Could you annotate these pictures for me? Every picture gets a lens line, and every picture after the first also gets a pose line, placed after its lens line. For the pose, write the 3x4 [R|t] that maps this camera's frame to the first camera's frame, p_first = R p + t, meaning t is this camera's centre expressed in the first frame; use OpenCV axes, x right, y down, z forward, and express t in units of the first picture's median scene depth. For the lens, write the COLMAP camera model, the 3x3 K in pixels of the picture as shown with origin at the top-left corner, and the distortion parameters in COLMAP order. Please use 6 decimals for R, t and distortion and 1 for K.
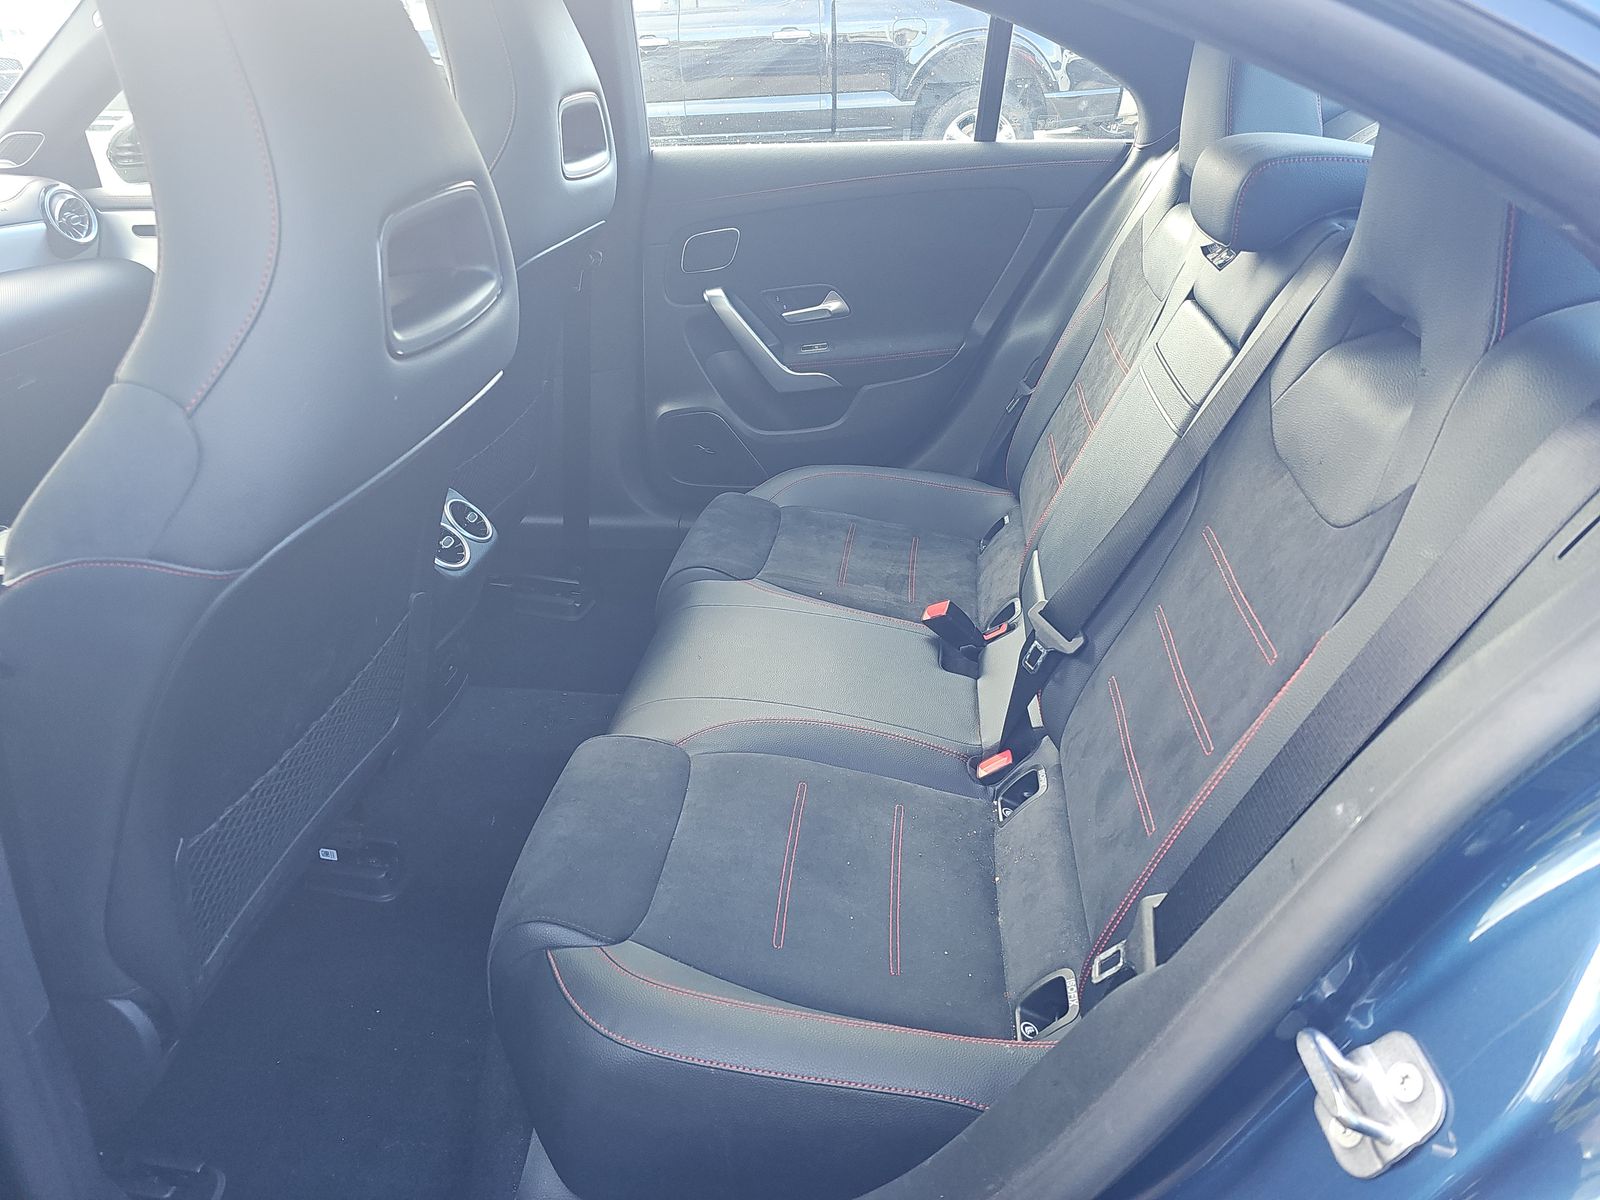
lens RADIAL K [[1128.7, 0, 802.8], [0, 1128.7, 615.0], [0, 0, 1]] dist [0.051148, -0.041679]
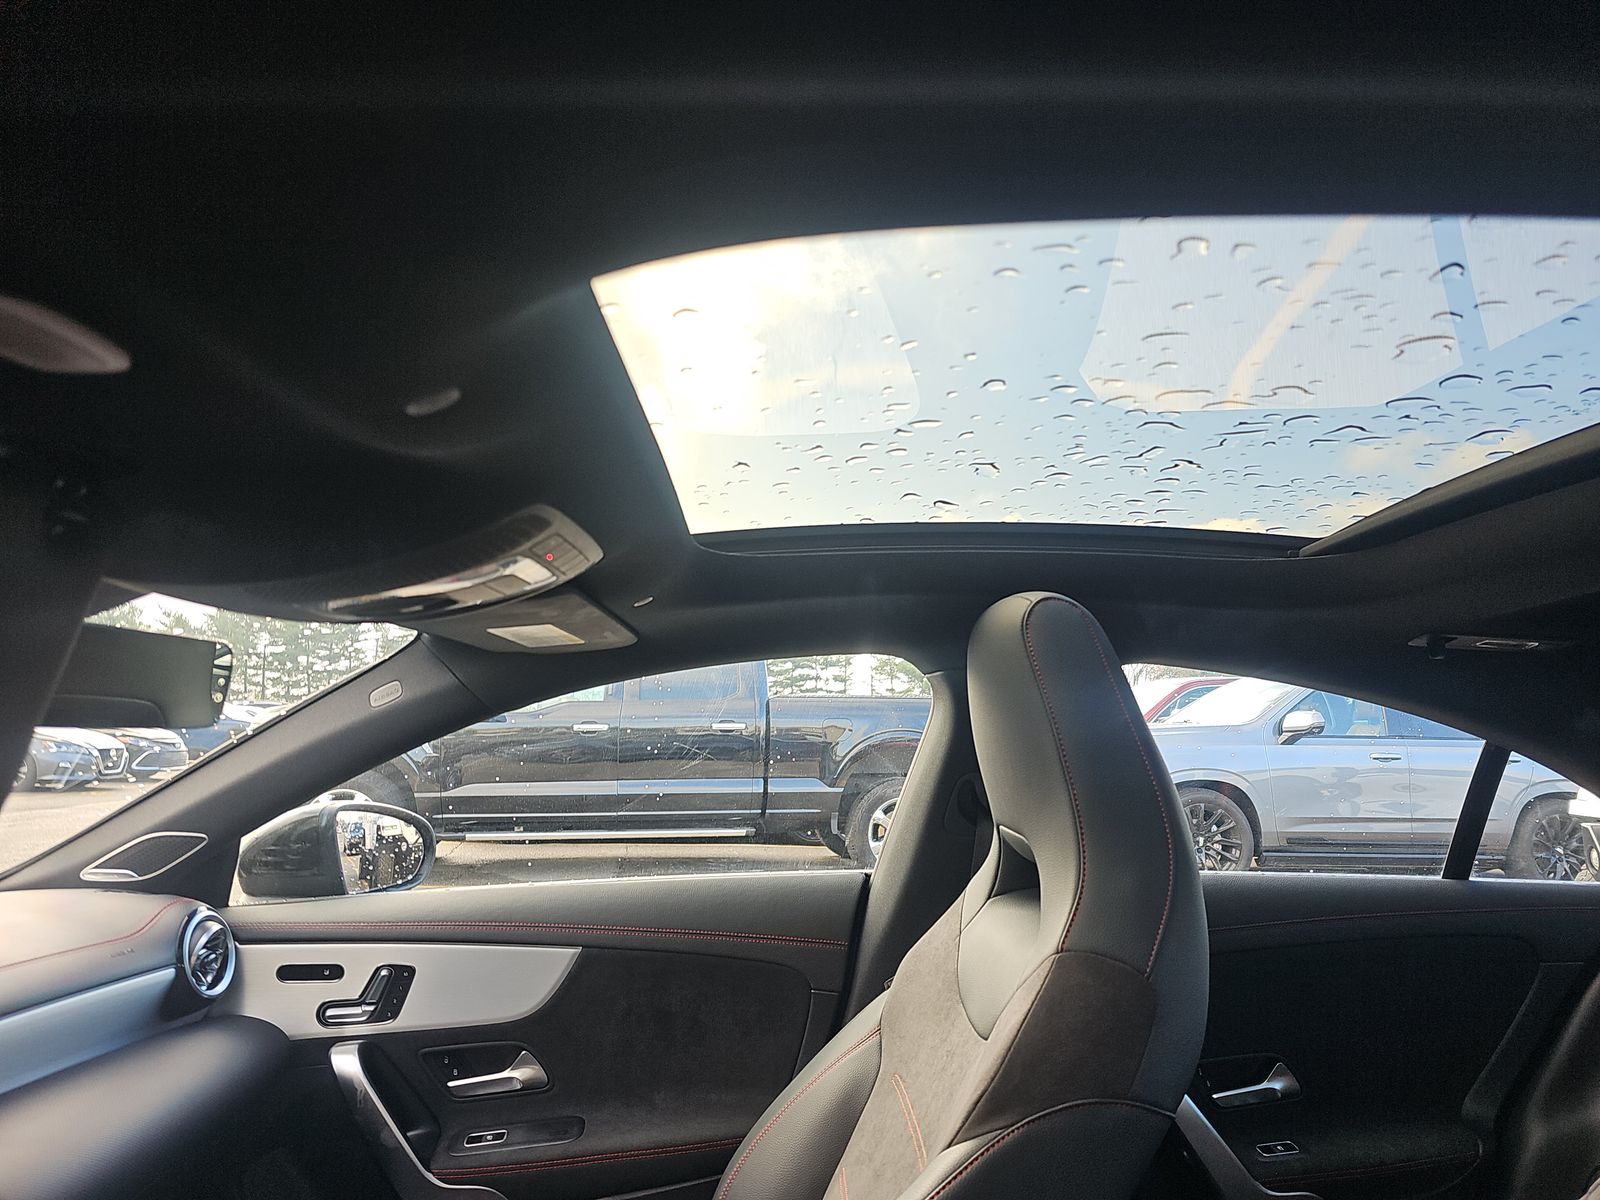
lens RADIAL K [[1128.7, 0, 802.8], [0, 1128.7, 615.0], [0, 0, 1]] dist [0.051148, -0.041679]
pose [[0.987295, 0.057557, 0.148107, -0.395041], [0.031177, 0.843805, -0.535744, -0.143681], [-0.155809, 0.533555, 0.831290, 0.278690]]
